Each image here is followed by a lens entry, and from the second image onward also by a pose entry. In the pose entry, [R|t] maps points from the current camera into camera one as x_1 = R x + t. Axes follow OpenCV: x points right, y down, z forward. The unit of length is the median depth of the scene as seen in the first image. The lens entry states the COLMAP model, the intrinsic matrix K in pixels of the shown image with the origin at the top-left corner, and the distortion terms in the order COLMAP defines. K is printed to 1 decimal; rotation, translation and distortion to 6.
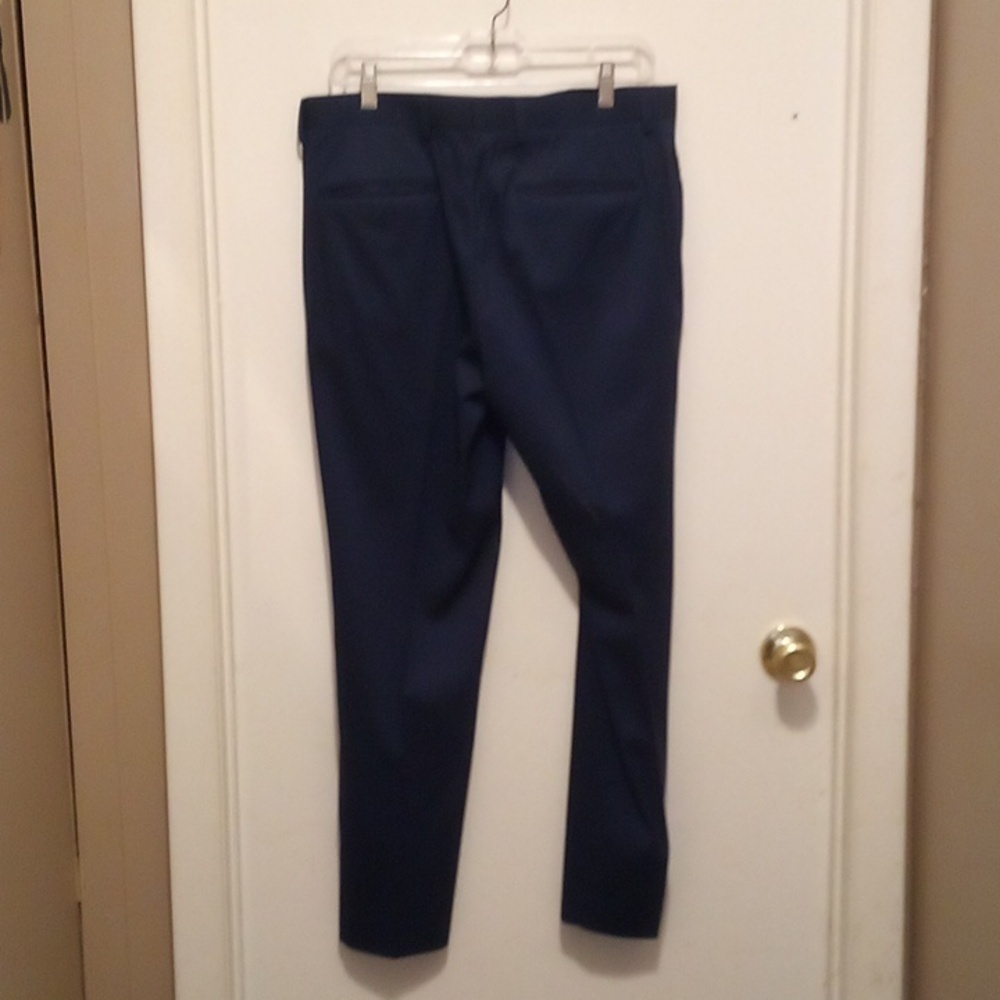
lens RADIAL K [[3466.9, 0, 496.1], [0, 3466.9, 499.3], [0, 0, 1]] dist [0.595876, 0.000000]
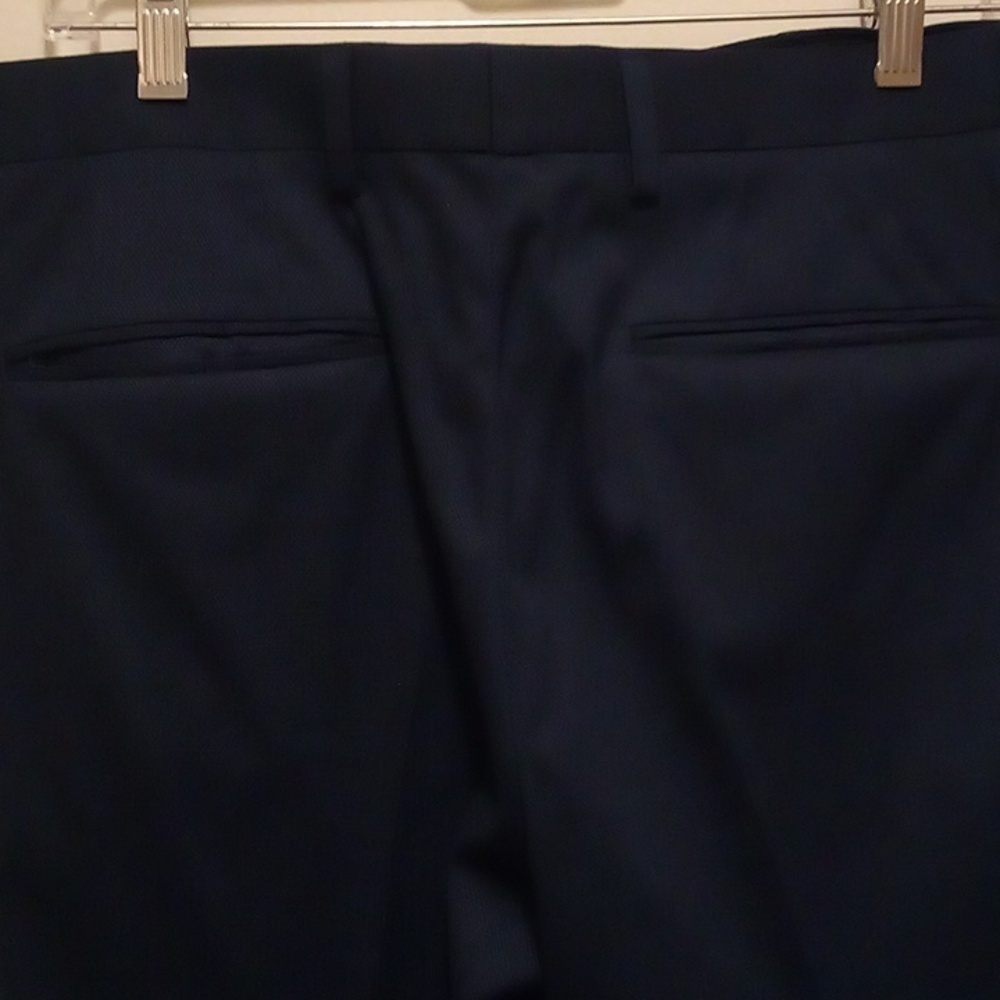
lens RADIAL K [[3466.9, 0, 499.8], [0, 3466.9, 501.0], [0, 0, 1]] dist [0.595876, 0.000000]
pose [[0.999581, -0.020967, -0.019951, -0.000240], [0.019884, 0.998396, -0.053015, -0.057626], [0.021031, 0.052596, 0.998394, 0.683596]]
